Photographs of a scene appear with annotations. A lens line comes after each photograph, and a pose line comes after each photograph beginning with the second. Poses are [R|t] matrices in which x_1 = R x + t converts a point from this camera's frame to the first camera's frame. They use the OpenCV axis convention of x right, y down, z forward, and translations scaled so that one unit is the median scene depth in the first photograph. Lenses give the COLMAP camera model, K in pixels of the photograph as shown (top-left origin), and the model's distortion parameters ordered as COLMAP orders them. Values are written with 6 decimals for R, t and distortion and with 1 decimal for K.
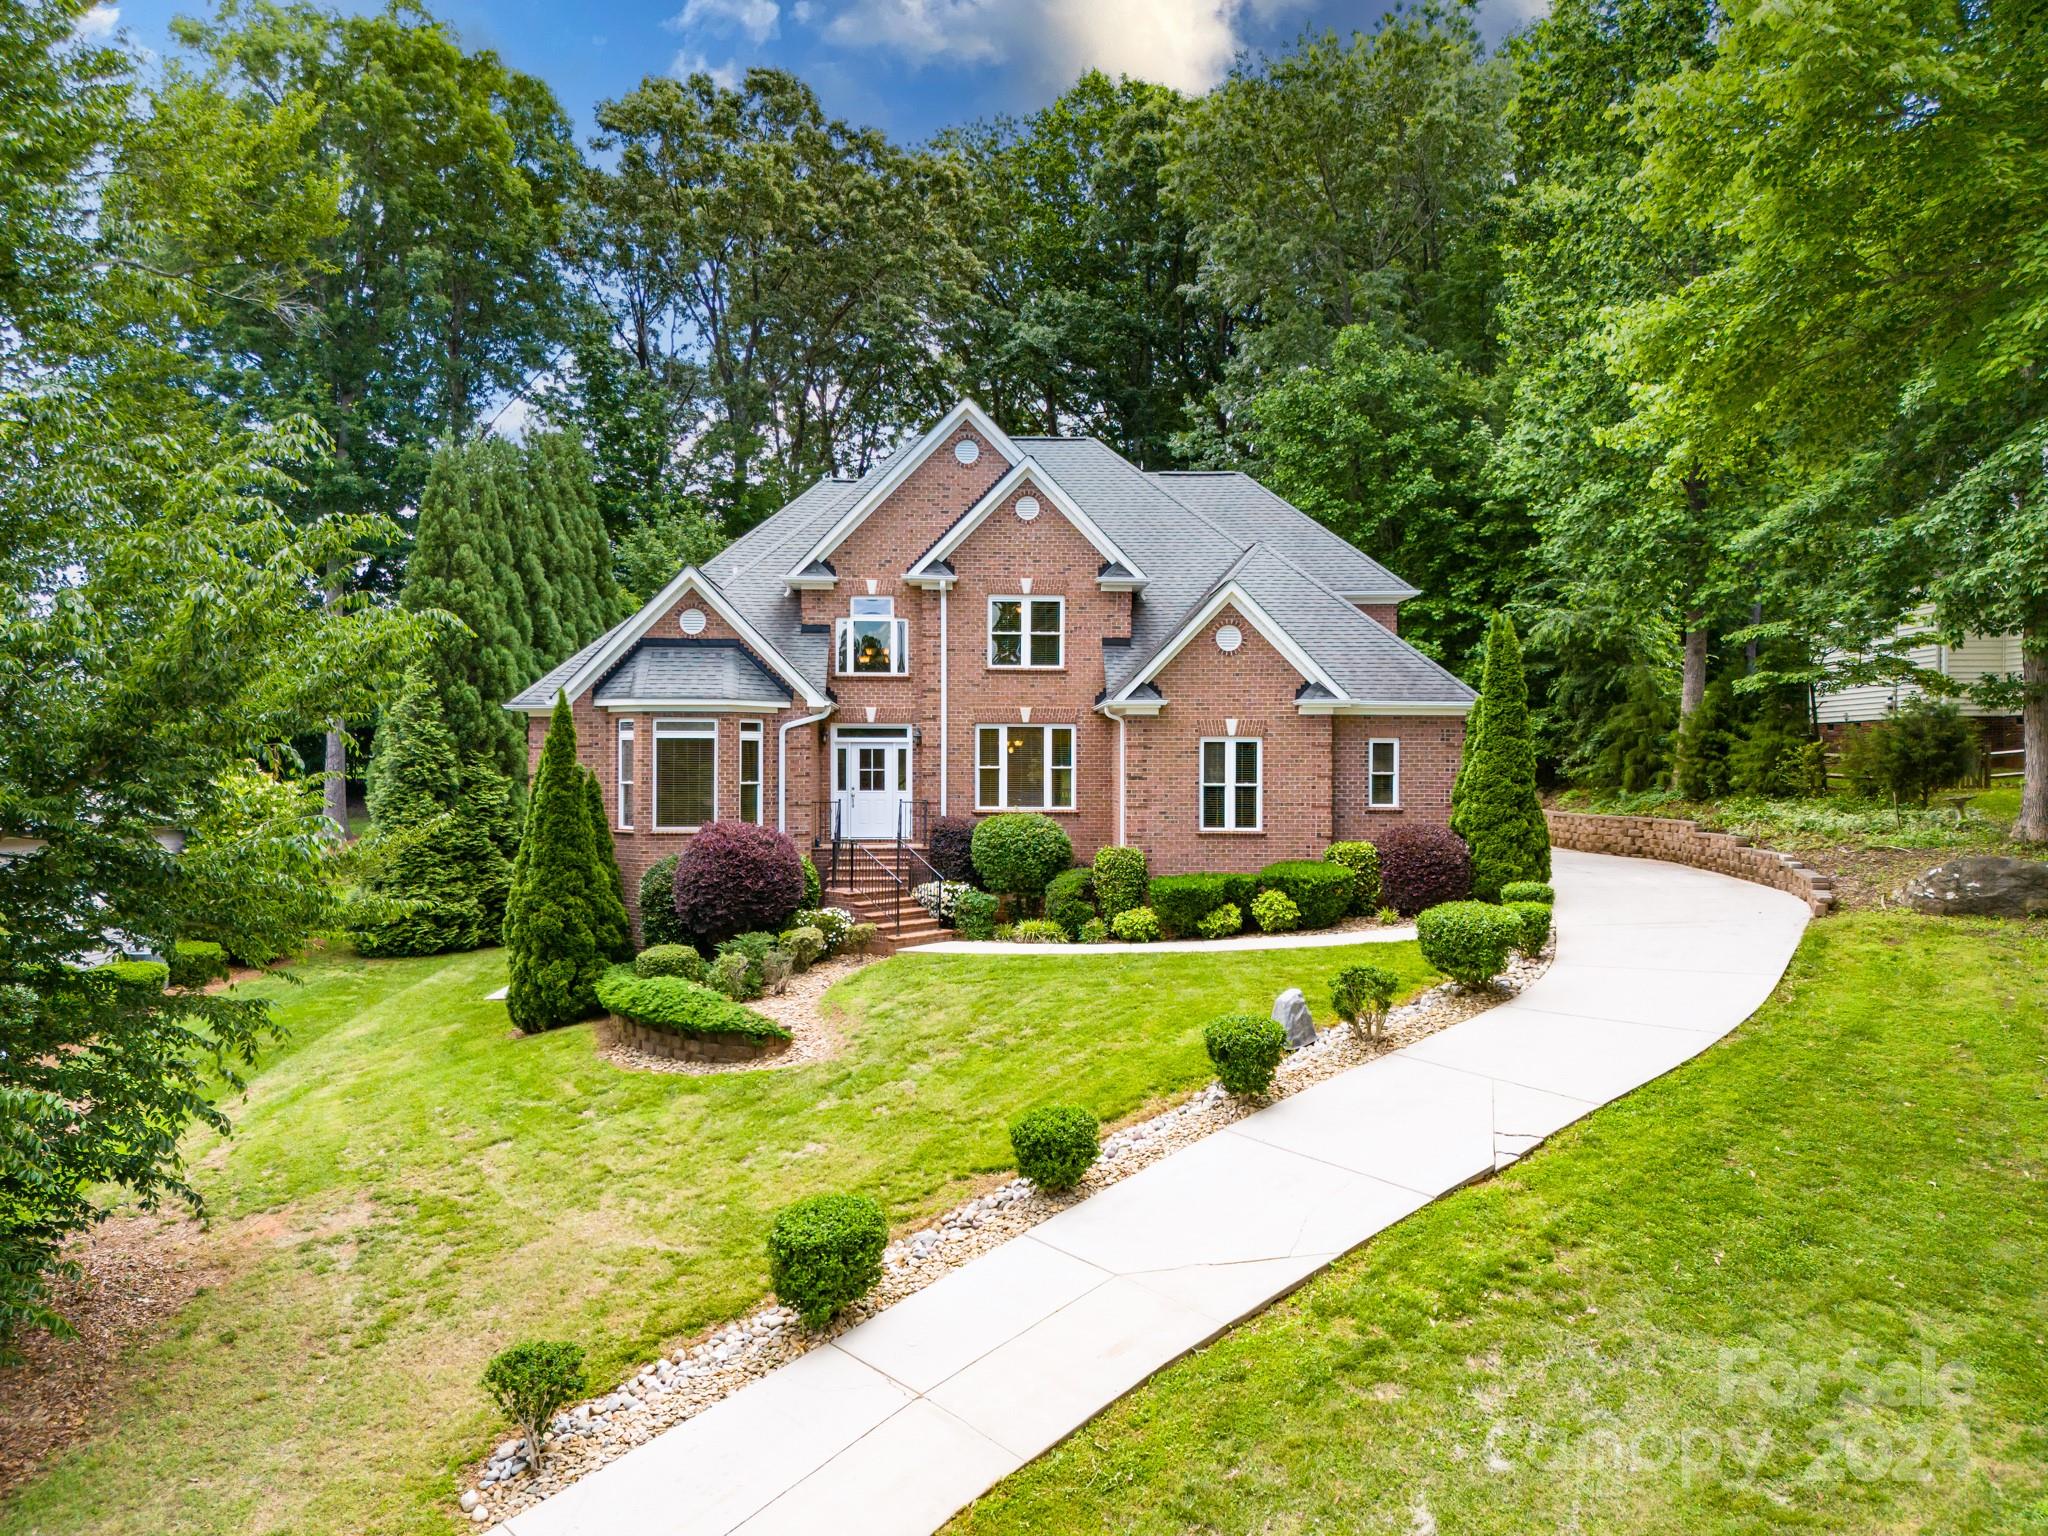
lens RADIAL K [[1523.8, 0, 1019.8], [0, 1523.8, 736.6], [0, 0, 1]] dist [0.050358, -0.051346]
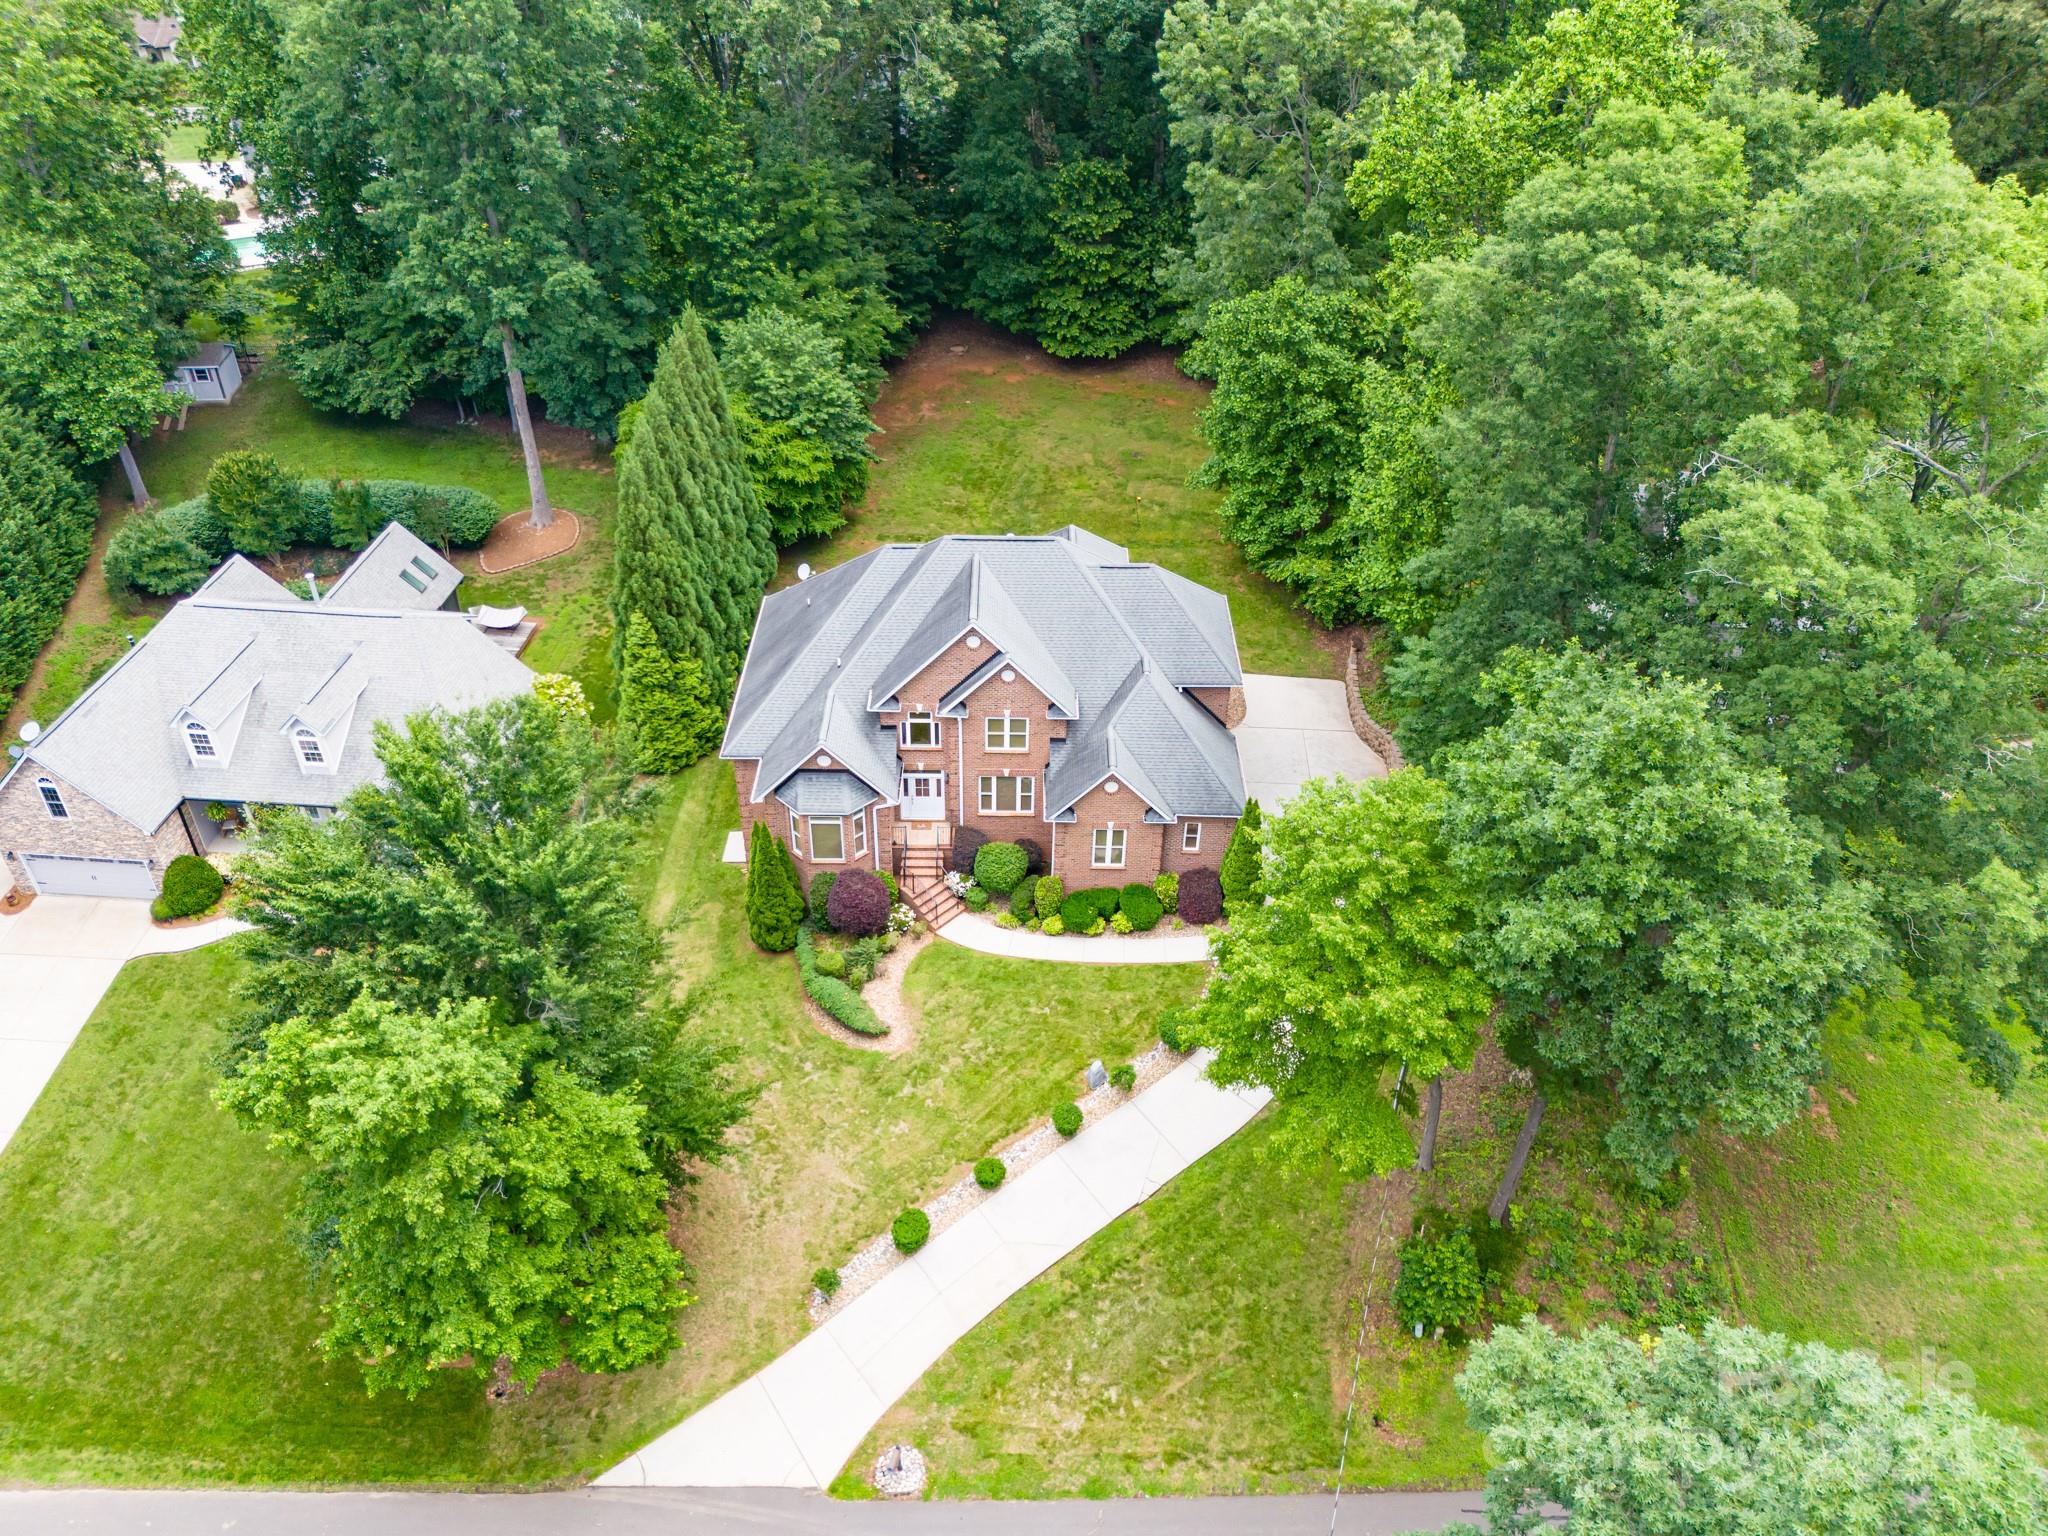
lens RADIAL K [[1523.8, 0, 1019.8], [0, 1523.8, 736.6], [0, 0, 1]] dist [0.050358, -0.051346]
pose [[0.998906, 0.035770, -0.030136, 0.073686], [-0.011593, 0.813551, 0.581378, -1.112434], [0.045313, -0.580392, 0.813076, -0.449303]]
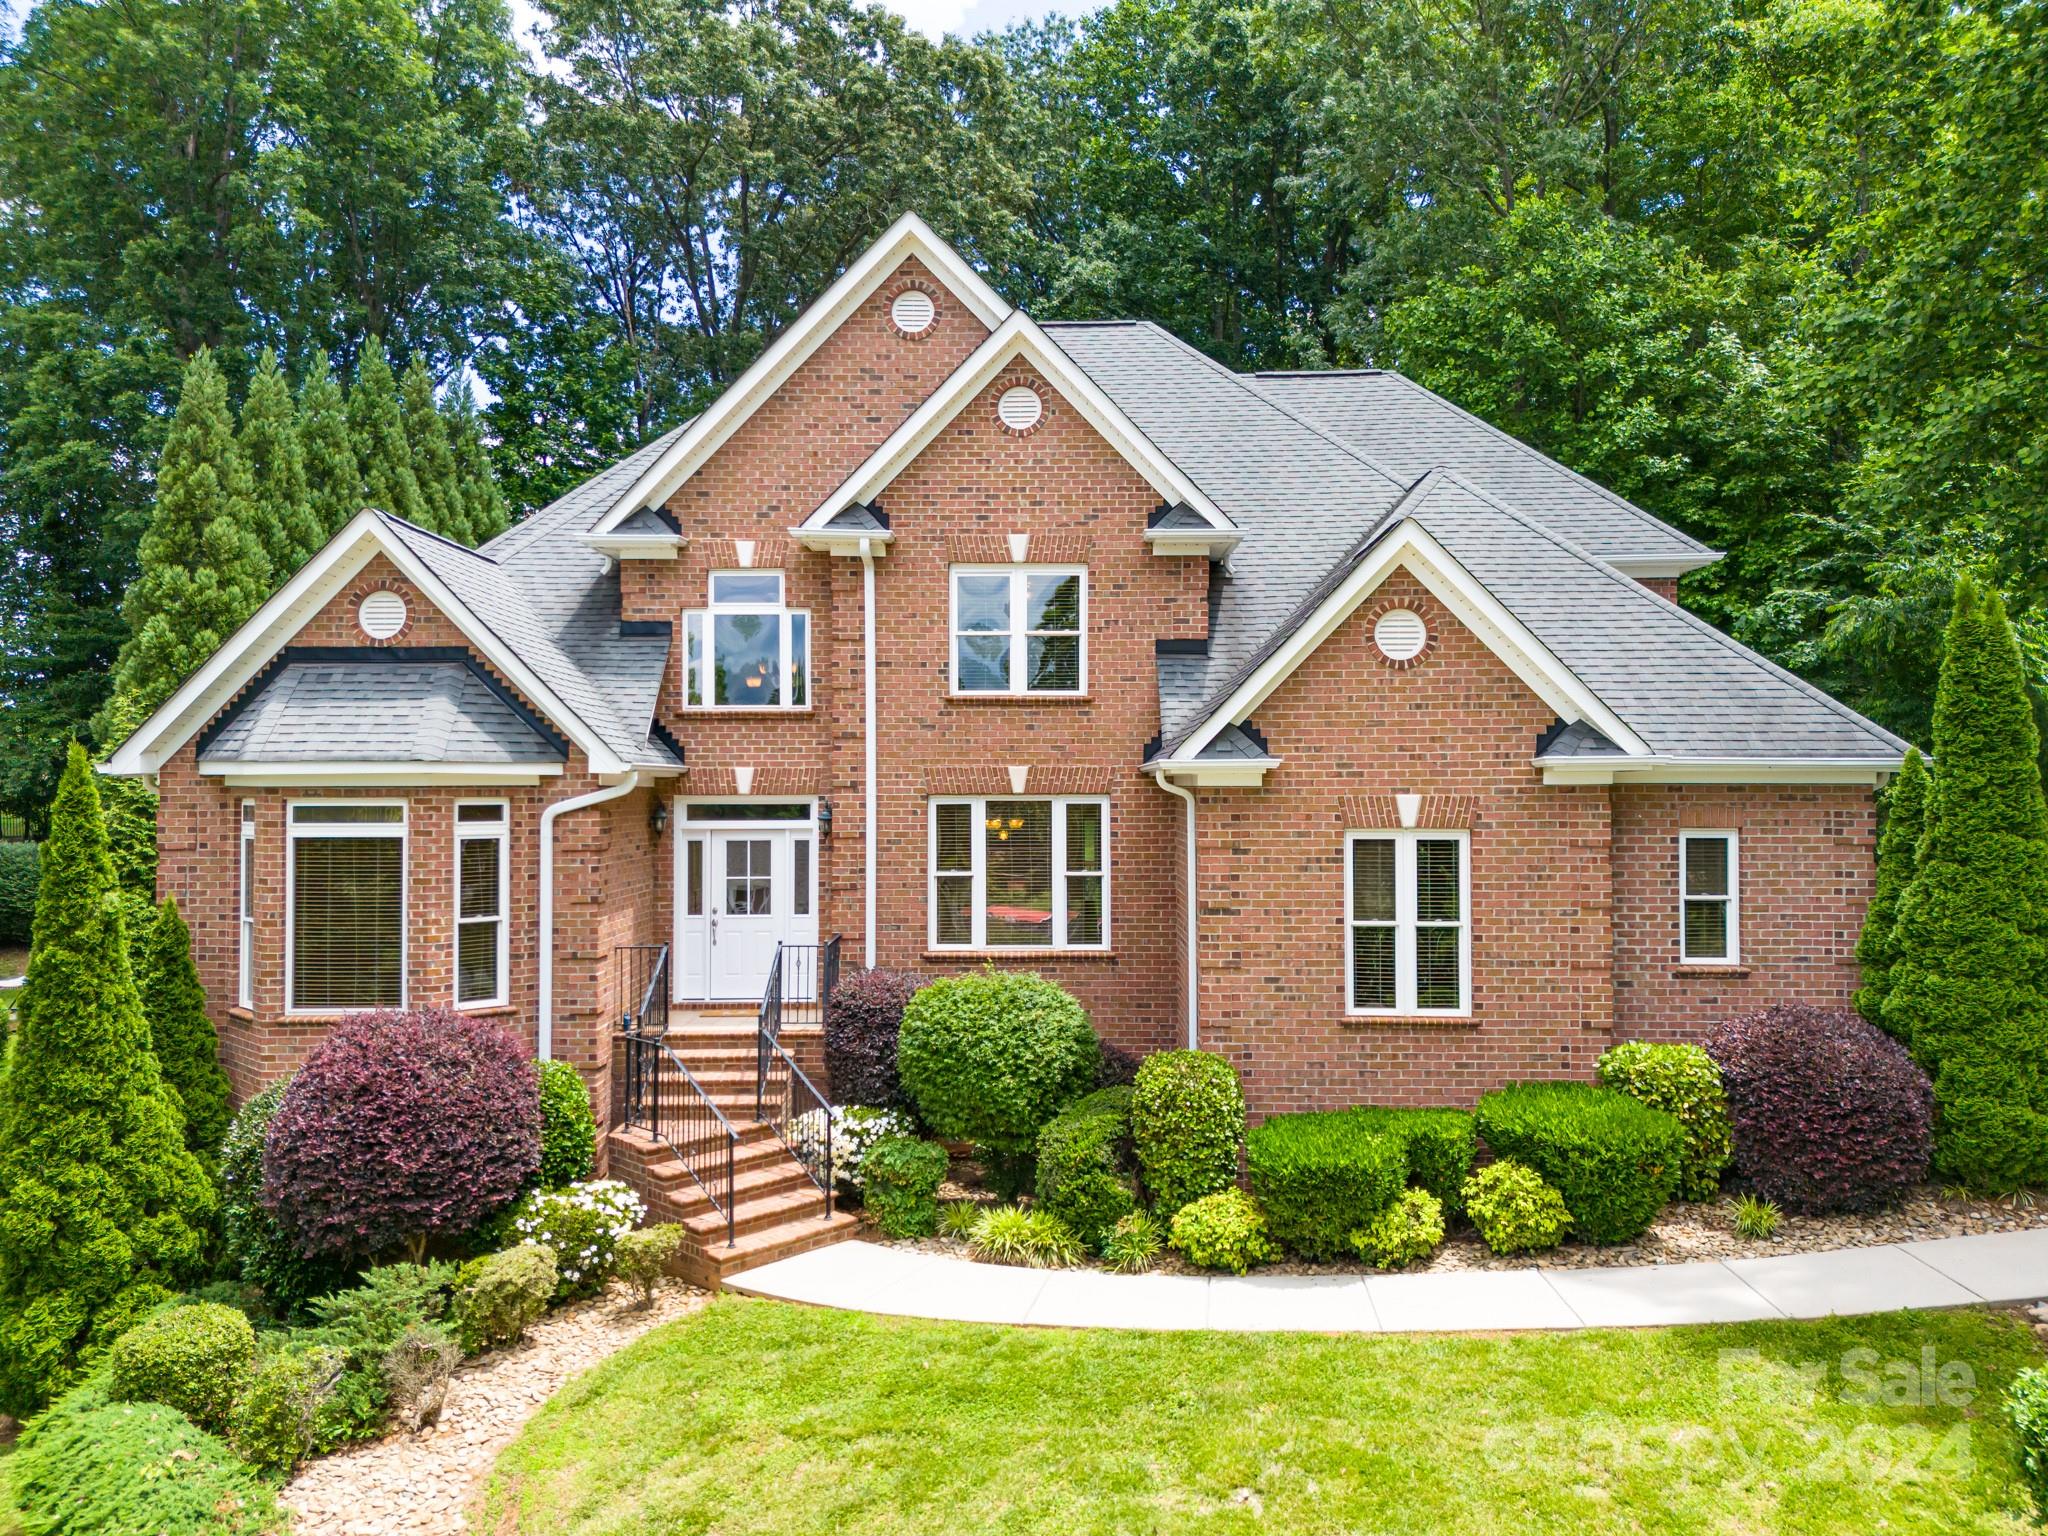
lens RADIAL K [[1523.8, 0, 1019.8], [0, 1523.8, 736.6], [0, 0, 1]] dist [0.050358, -0.051346]
pose [[0.998218, -0.006560, -0.059313, 0.037826], [0.005804, 0.999900, -0.012909, -0.023176], [0.059392, 0.012542, 0.998156, 0.451714]]
